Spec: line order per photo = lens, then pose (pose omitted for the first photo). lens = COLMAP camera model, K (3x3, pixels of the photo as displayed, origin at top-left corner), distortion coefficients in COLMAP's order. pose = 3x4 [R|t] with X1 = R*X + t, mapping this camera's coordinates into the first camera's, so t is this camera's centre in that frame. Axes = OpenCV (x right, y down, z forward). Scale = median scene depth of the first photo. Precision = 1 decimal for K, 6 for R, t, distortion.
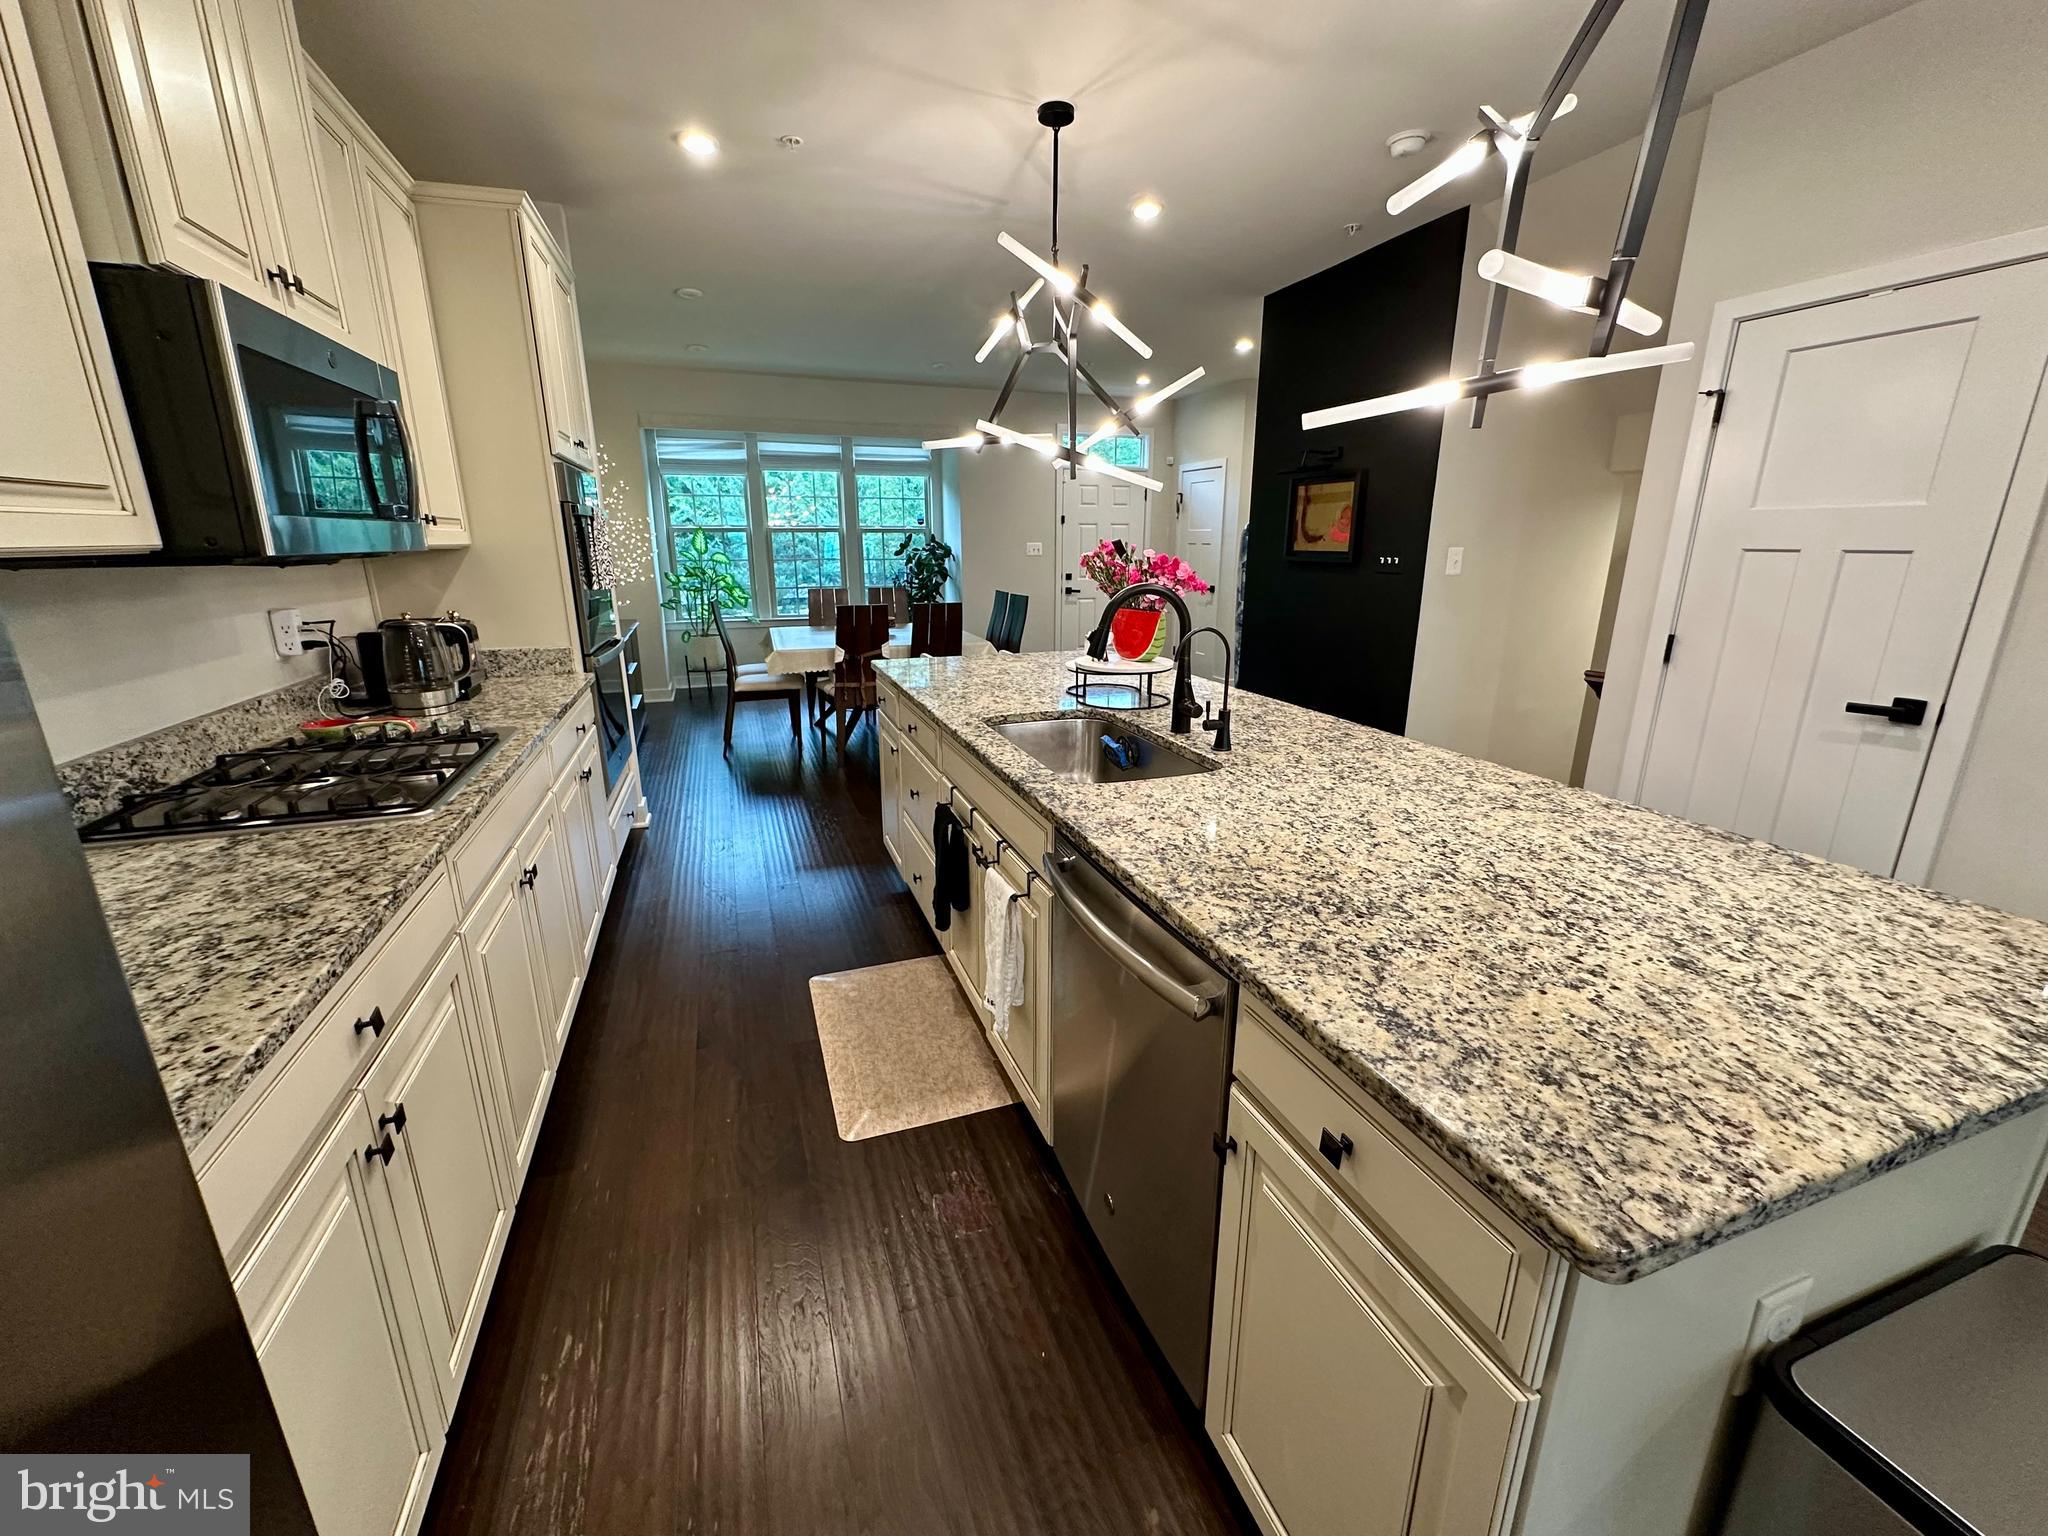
lens RADIAL K [[817.6, 0, 1021.2], [0, 817.6, 765.2], [0, 0, 1]] dist [-0.003206, 0.000231]
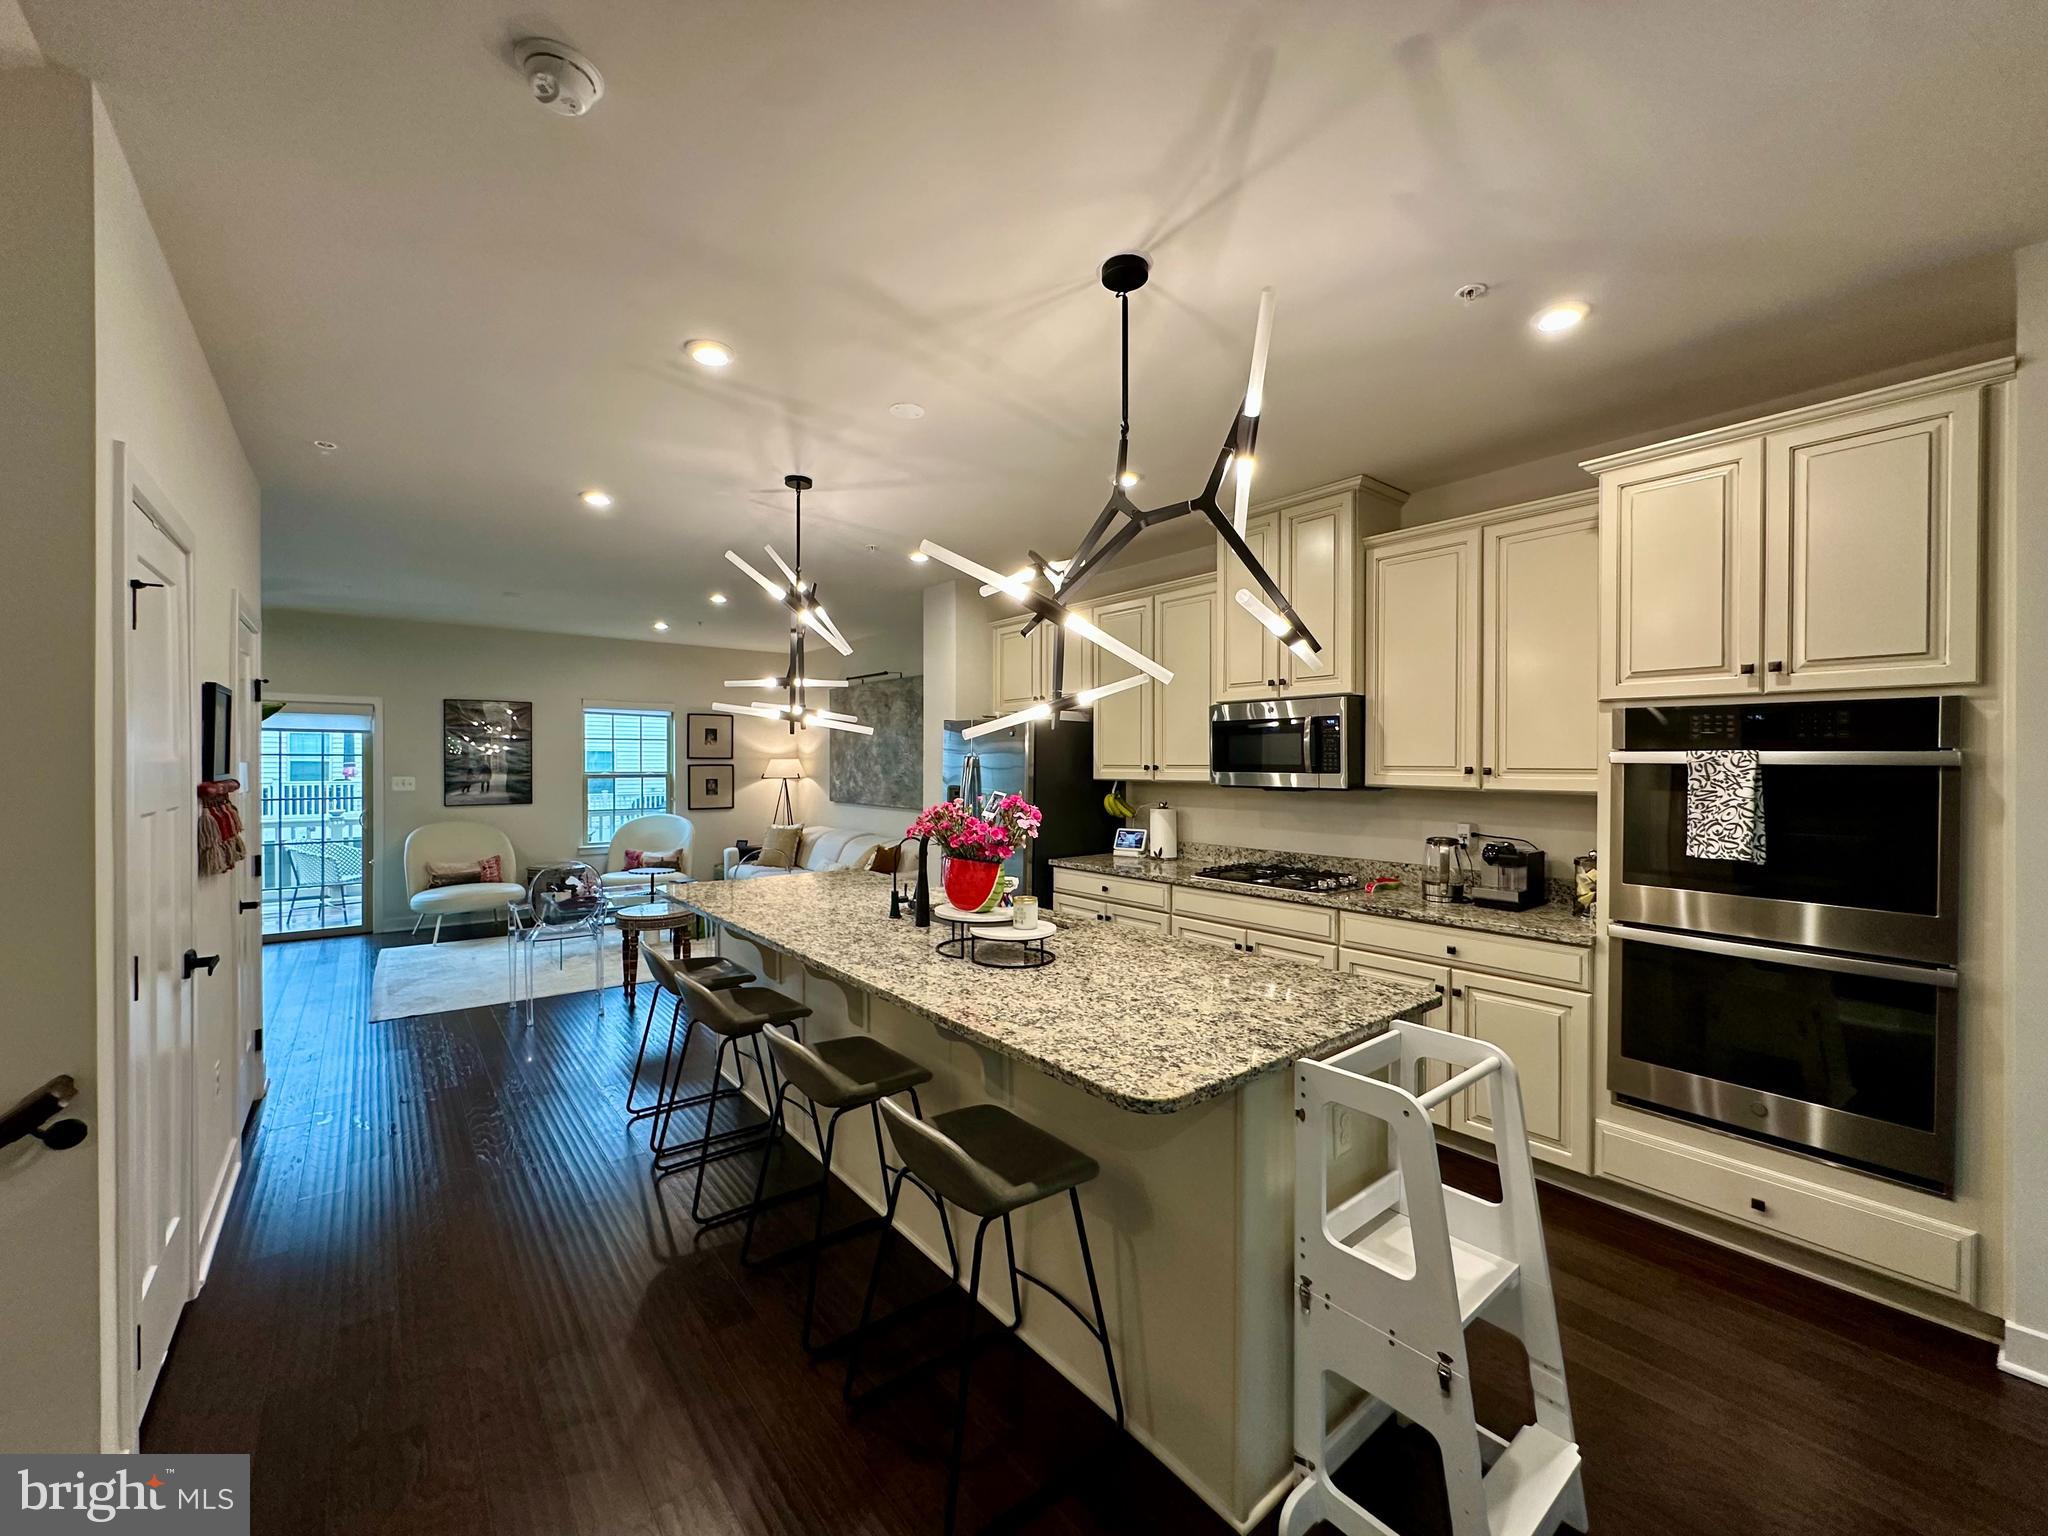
lens RADIAL K [[817.6, 0, 1023.9], [0, 817.6, 764.2], [0, 0, 1]] dist [-0.003206, 0.000231]
pose [[-0.945736, 0.000767, -0.324934, 0.441989], [-0.087126, 0.962780, 0.255858, -0.606659], [0.313037, 0.270284, -0.910469, 2.045405]]
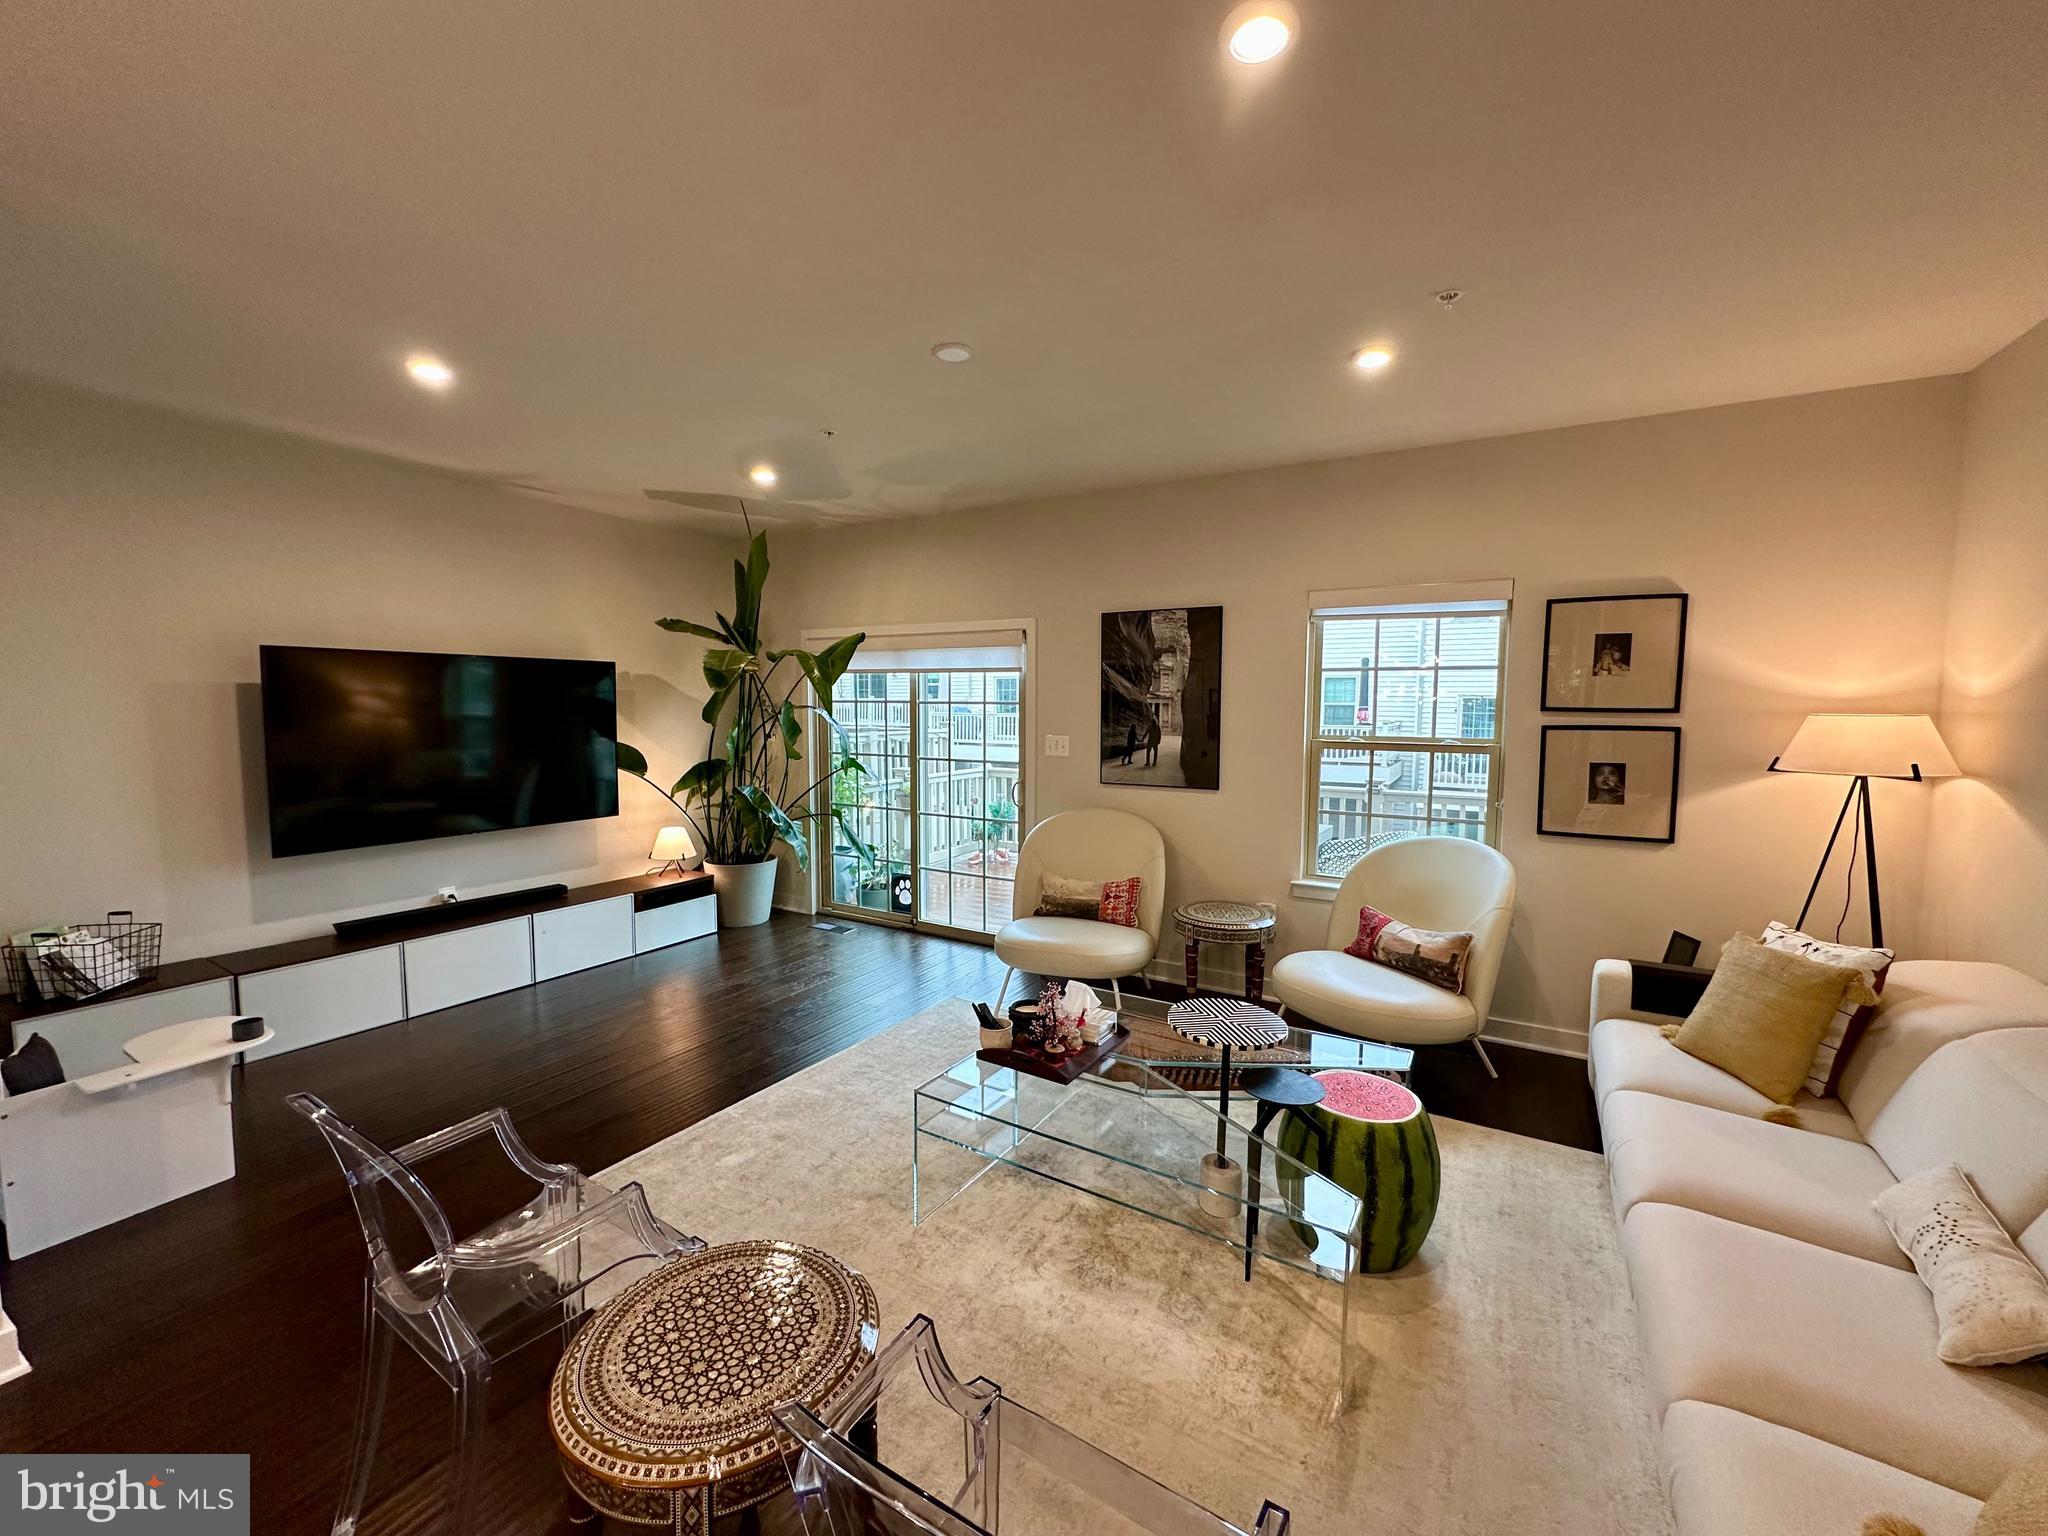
lens RADIAL K [[817.6, 0, 1021.1], [0, 817.6, 764.7], [0, 0, 1]] dist [-0.003206, 0.000231]
pose [[-0.643332, -0.061434, 0.763118, 0.130614], [0.201416, 0.948079, 0.246124, -0.024823], [-0.738617, 0.312044, -0.597556, -0.157352]]
